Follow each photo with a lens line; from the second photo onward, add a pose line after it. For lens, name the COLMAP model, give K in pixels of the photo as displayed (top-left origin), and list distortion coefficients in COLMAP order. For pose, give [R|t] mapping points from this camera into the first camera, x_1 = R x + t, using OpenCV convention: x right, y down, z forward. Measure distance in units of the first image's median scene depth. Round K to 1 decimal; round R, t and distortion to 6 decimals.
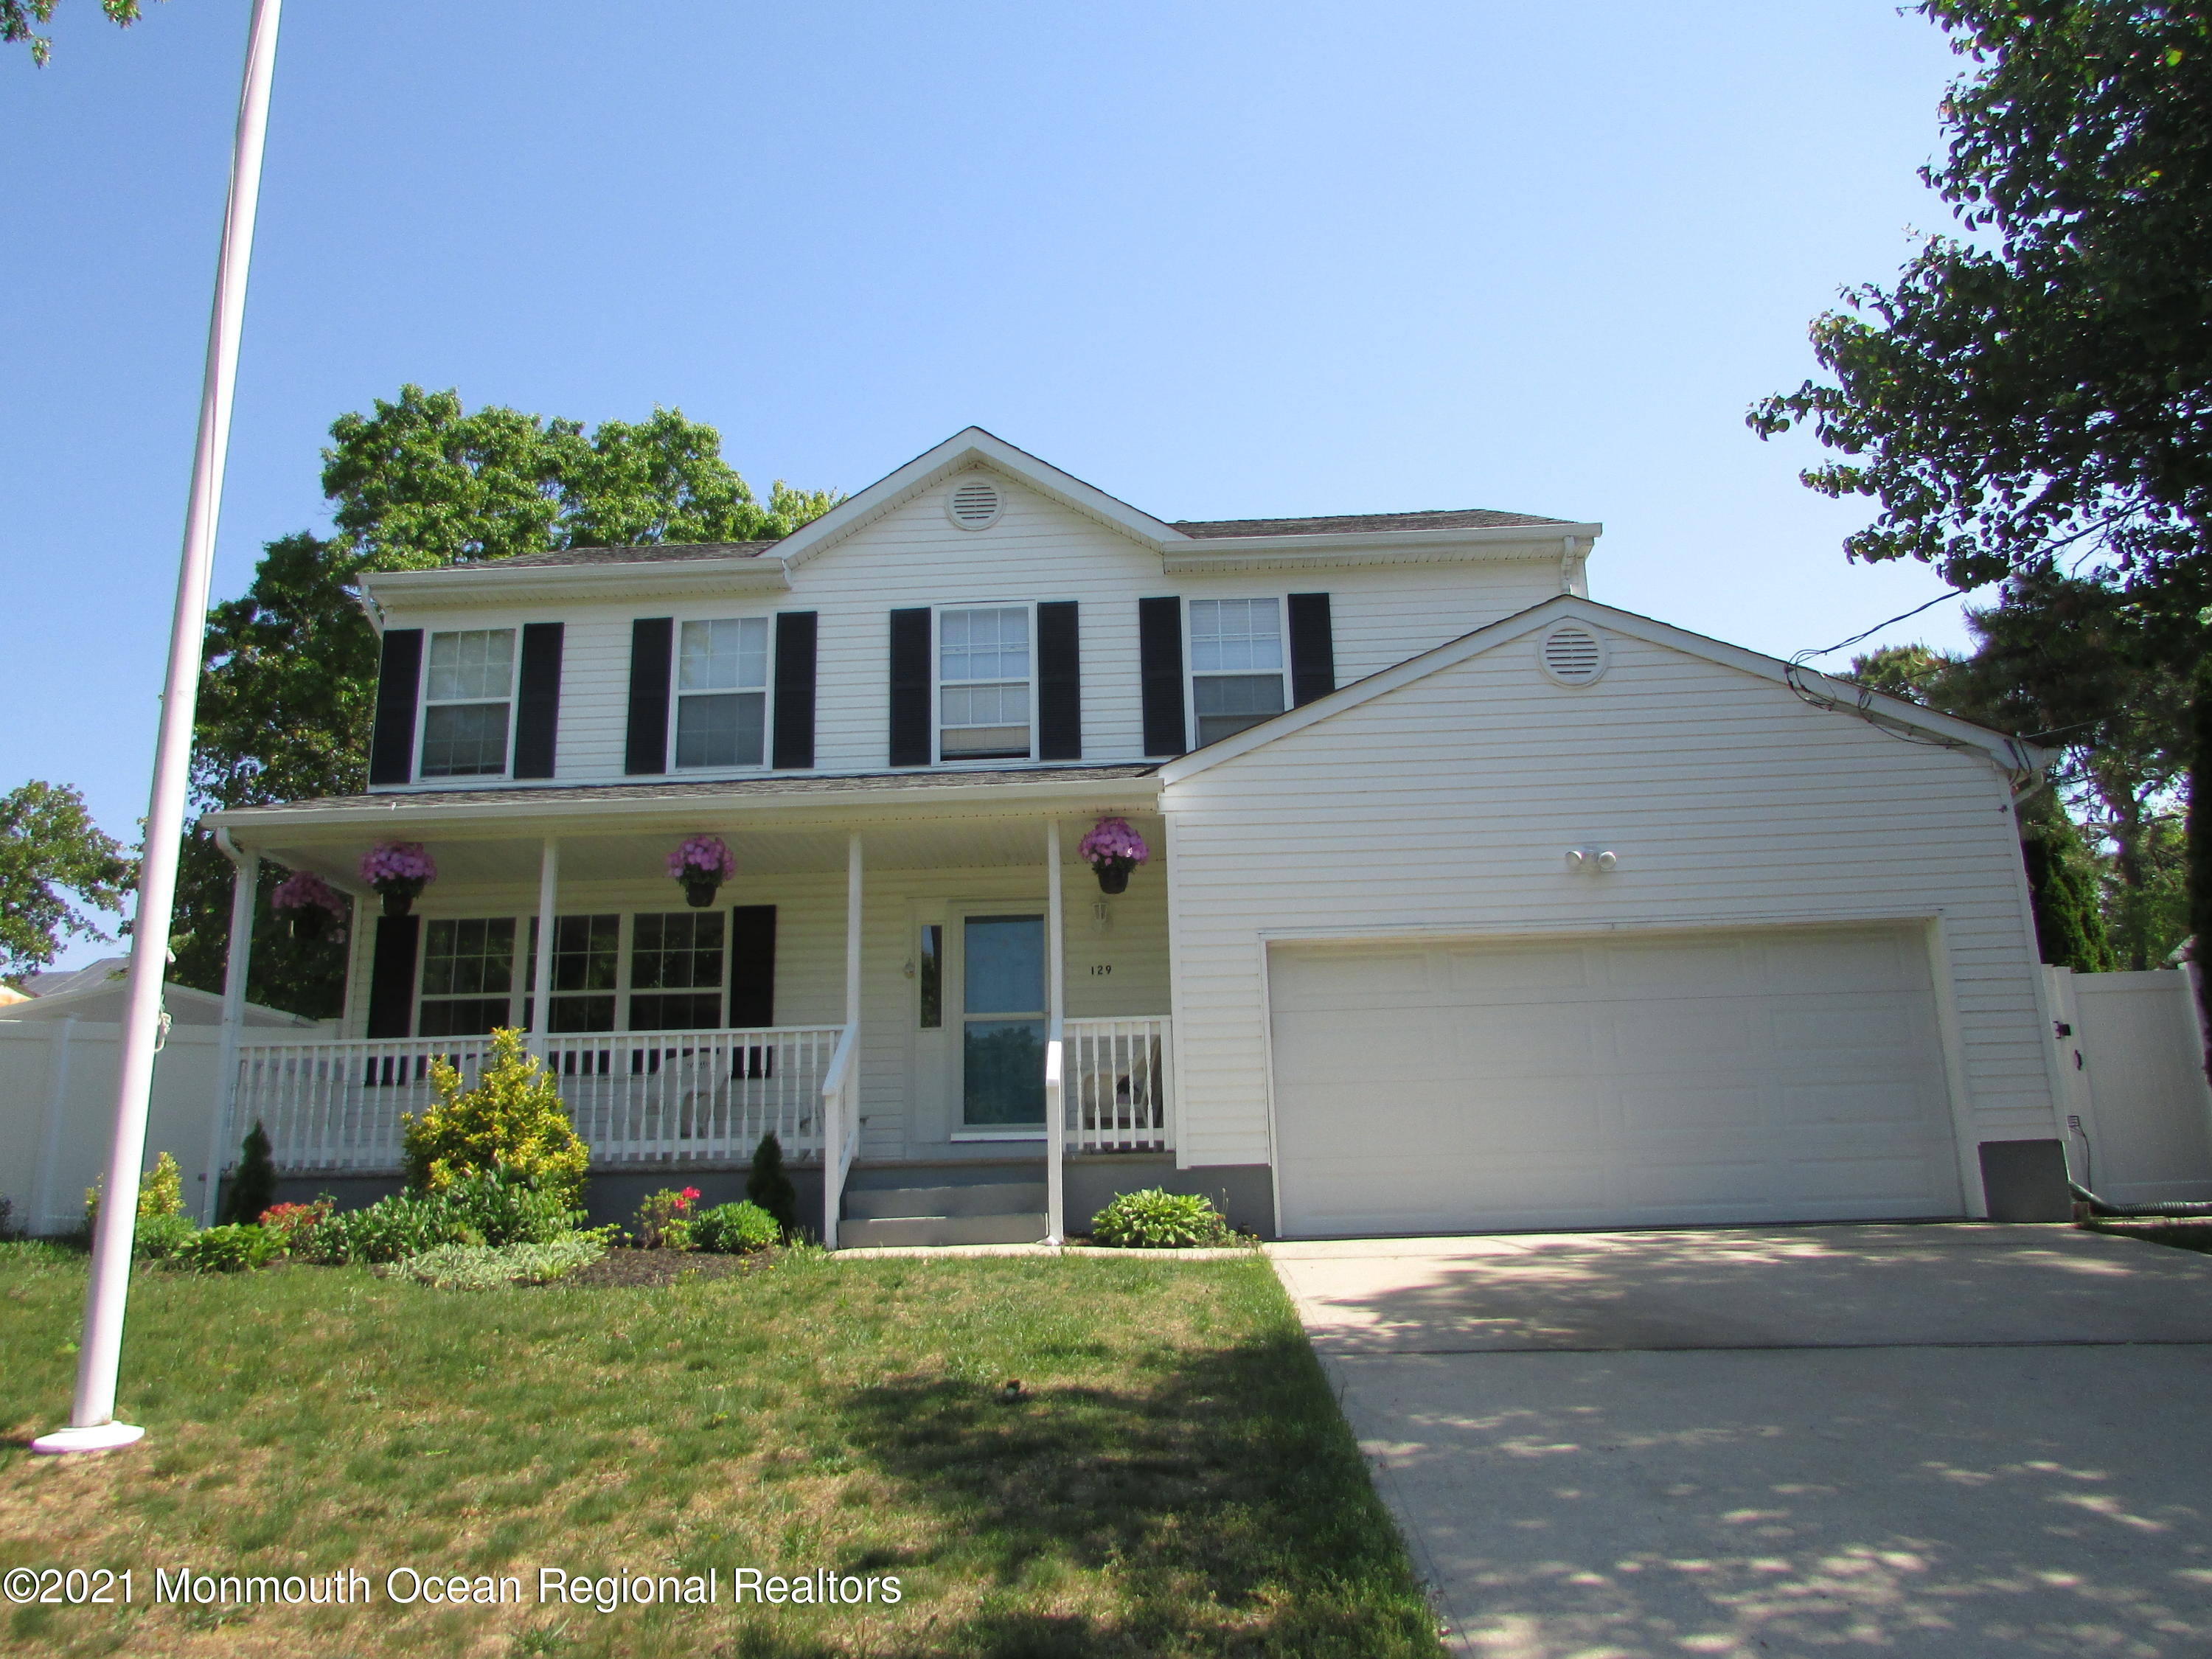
lens RADIAL K [[1582.1, 0, 1097.0], [0, 1582.1, 831.7], [0, 0, 1]] dist [-0.029217, 0.008273]
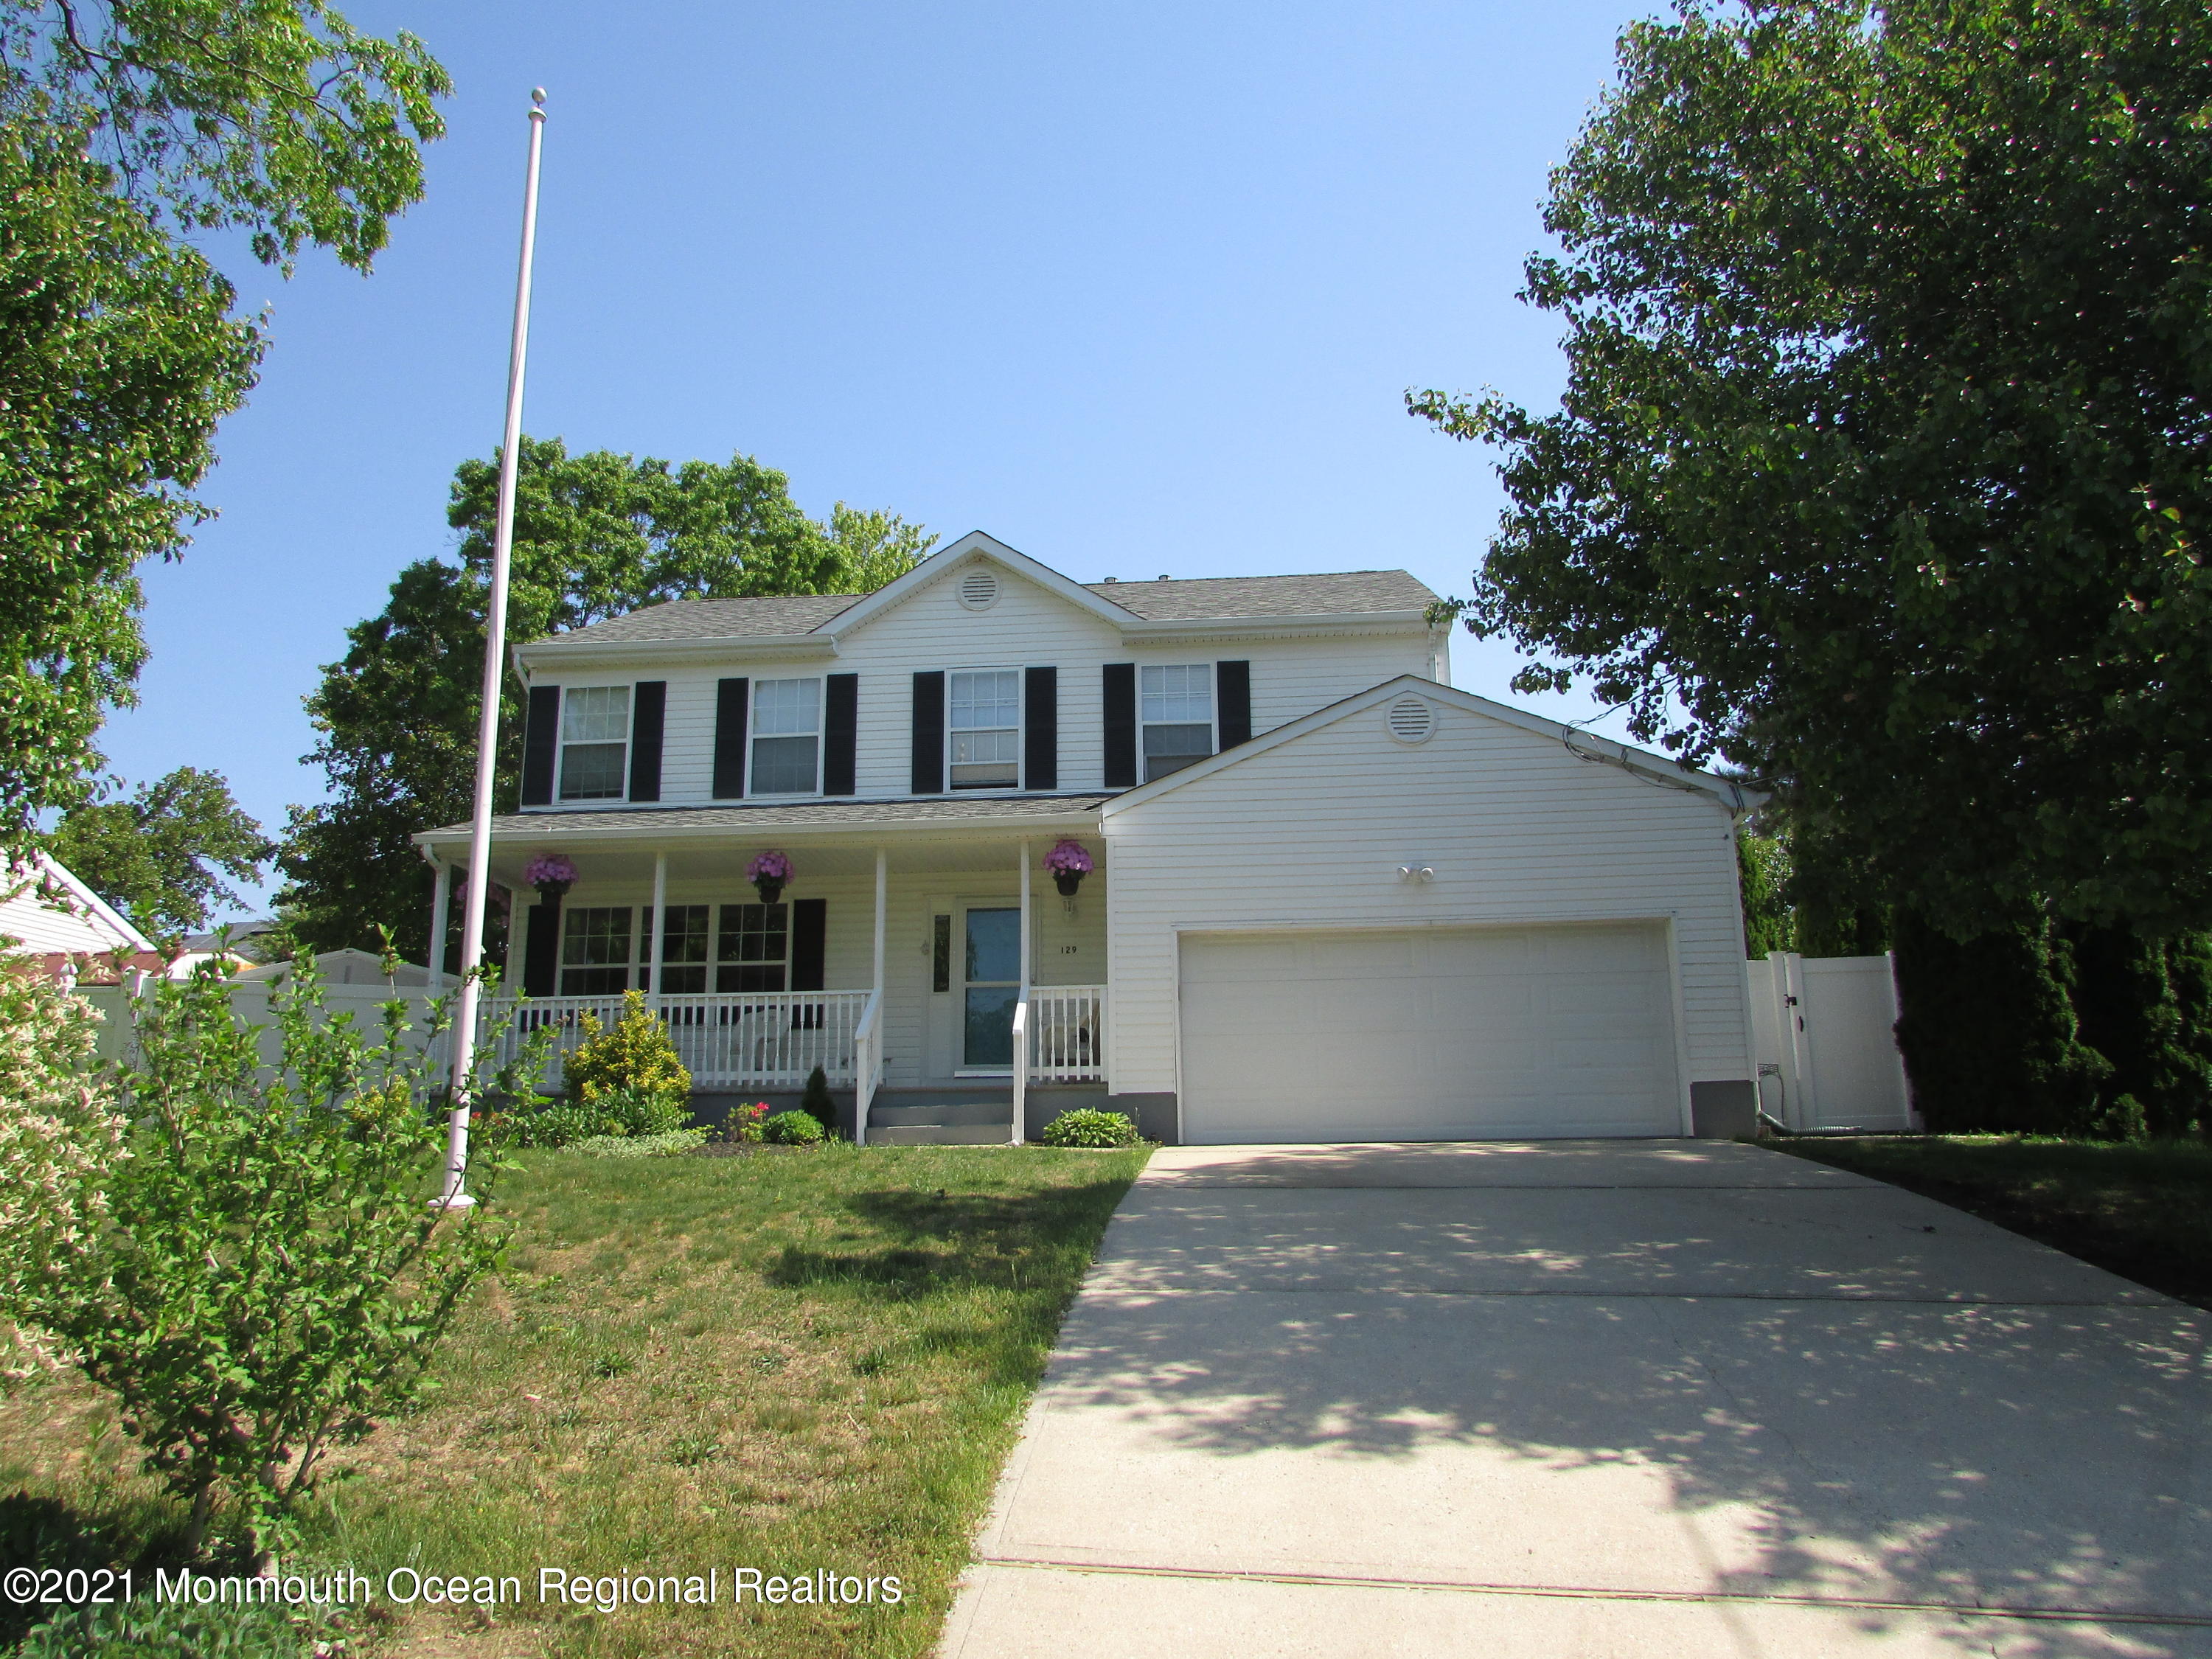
lens RADIAL K [[1582.1, 0, 1101.5], [0, 1582.1, 828.3], [0, 0, 1]] dist [-0.029217, 0.008273]
pose [[0.999187, 0.003948, -0.040114, 0.081368], [-0.003133, 0.999788, 0.020348, -0.040774], [0.040186, -0.020206, 0.998988, -0.317146]]
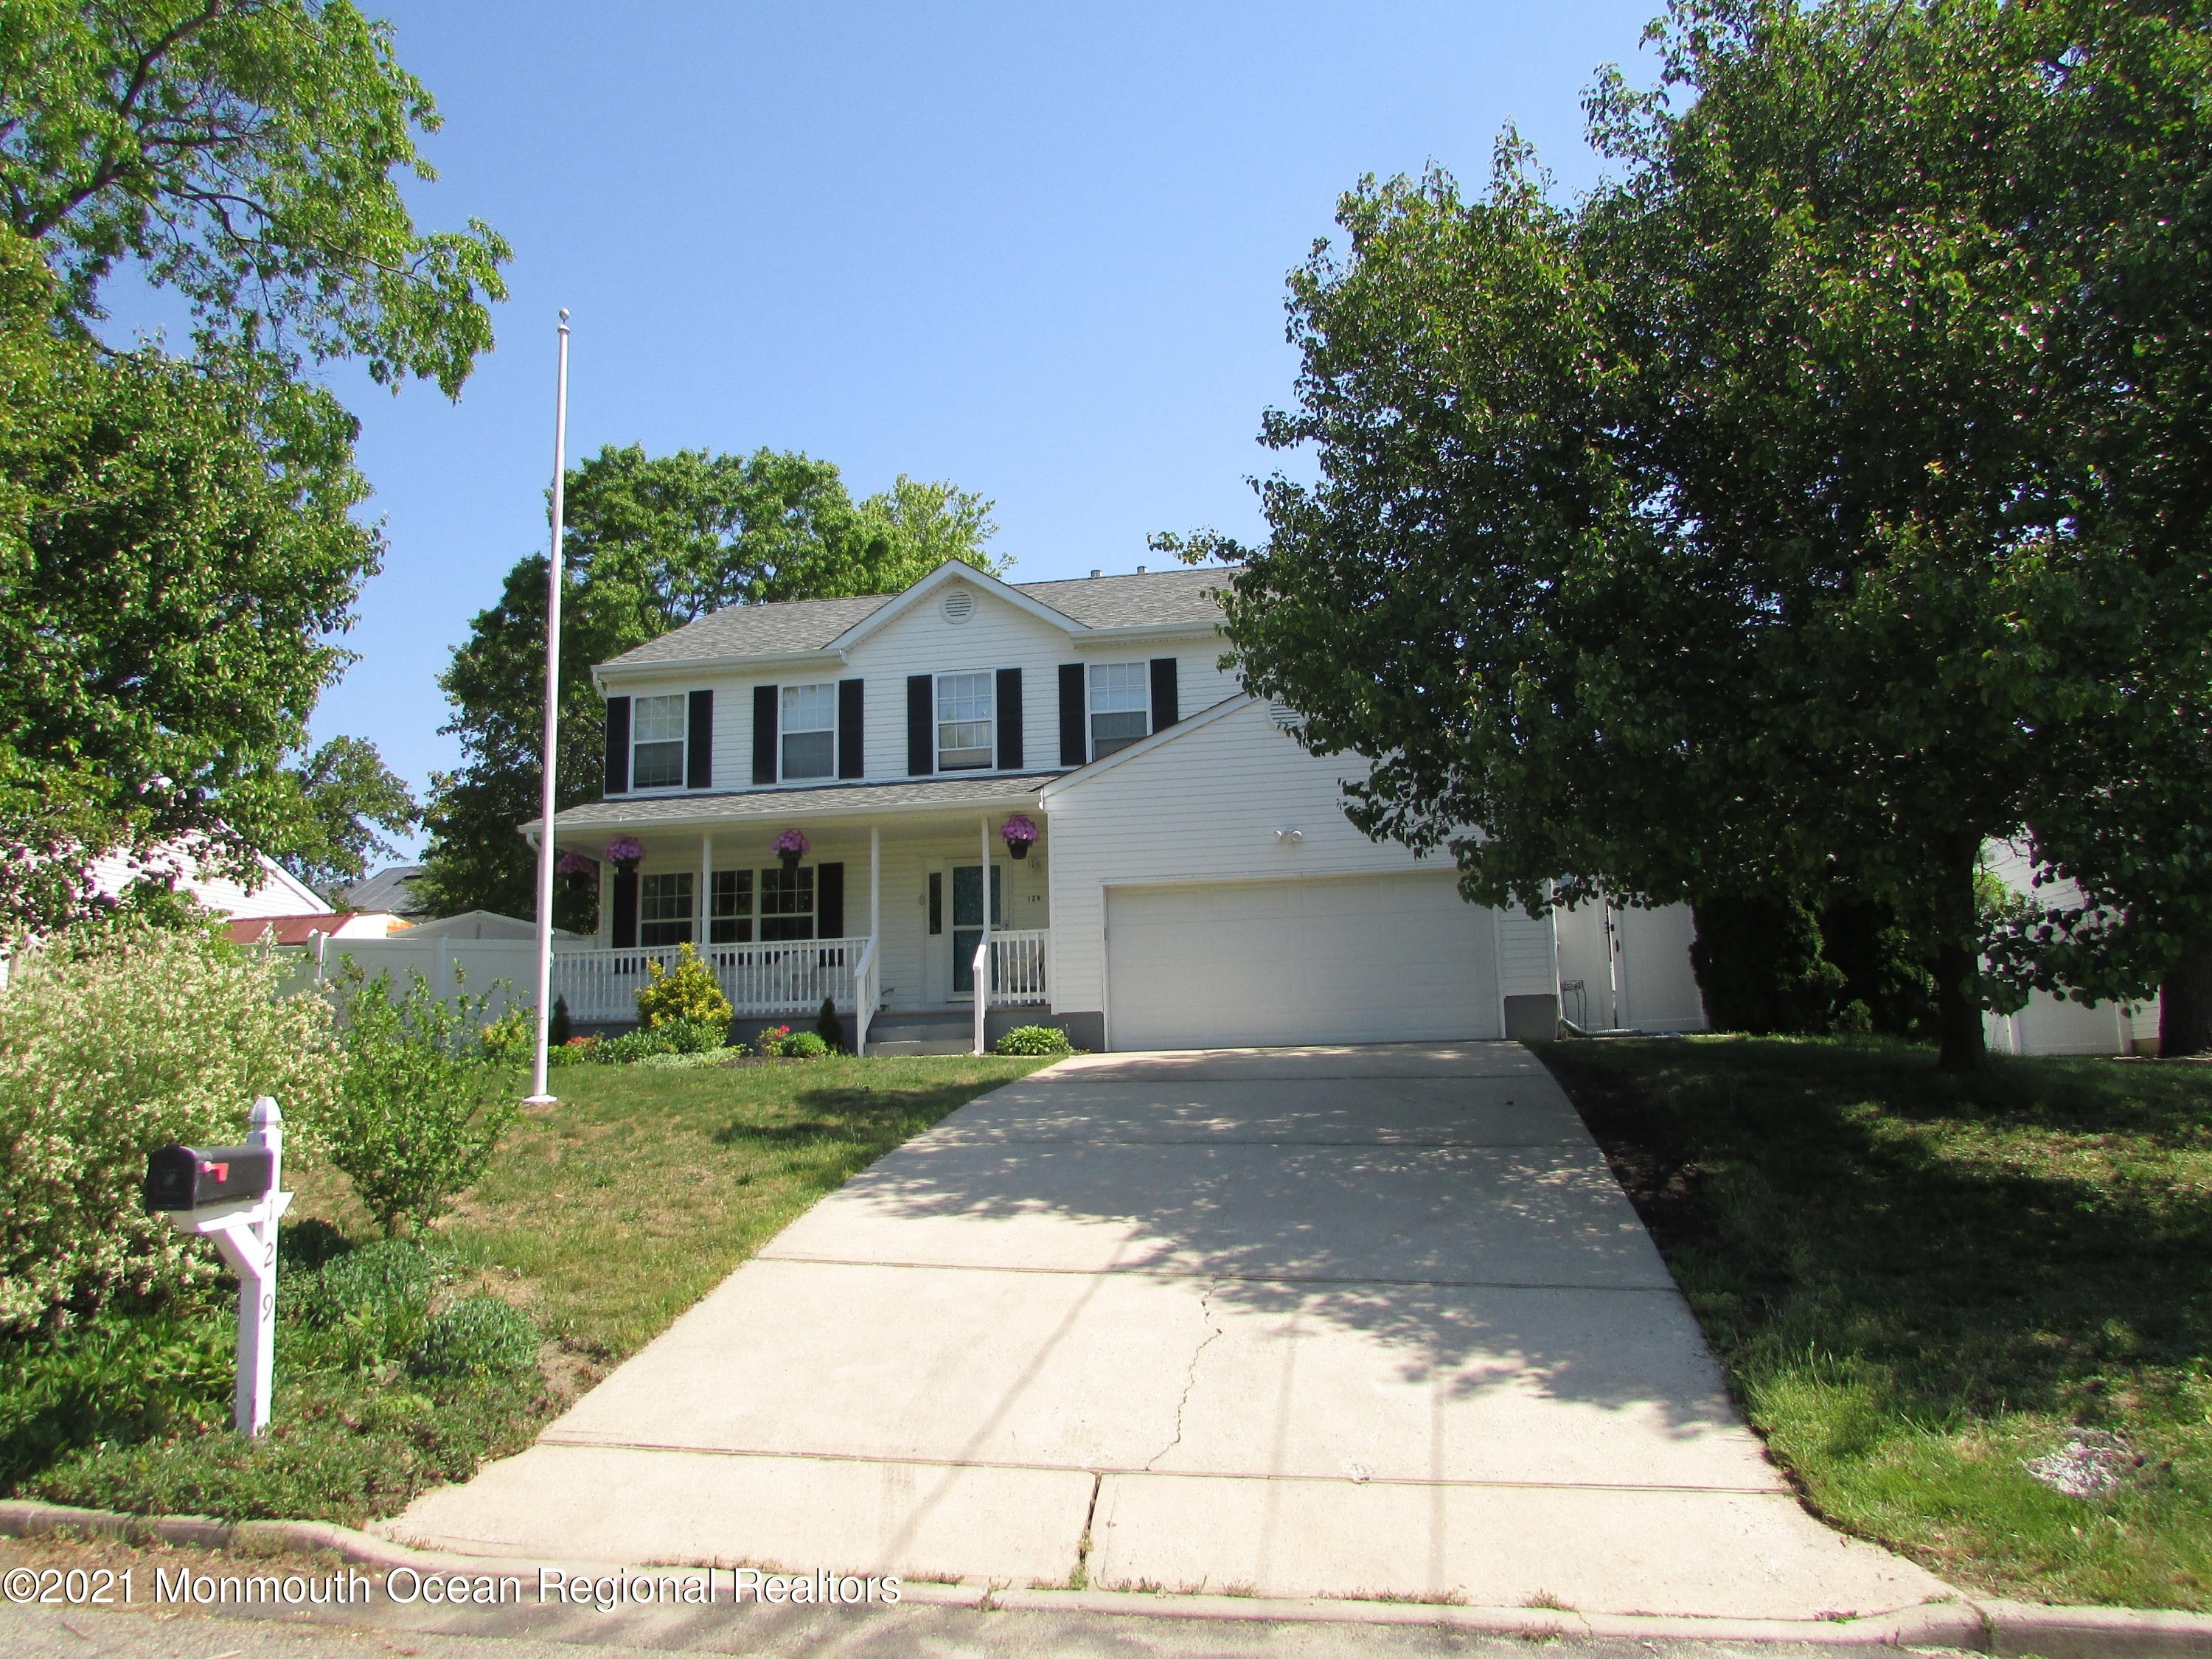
lens RADIAL K [[1582.1, 0, 1099.1], [0, 1582.1, 836.9], [0, 0, 1]] dist [-0.029217, 0.008273]
pose [[0.992434, -0.022388, -0.120722, 0.266968], [0.032460, 0.996093, 0.082123, -0.108842], [0.118412, -0.085420, 0.989284, -0.615682]]
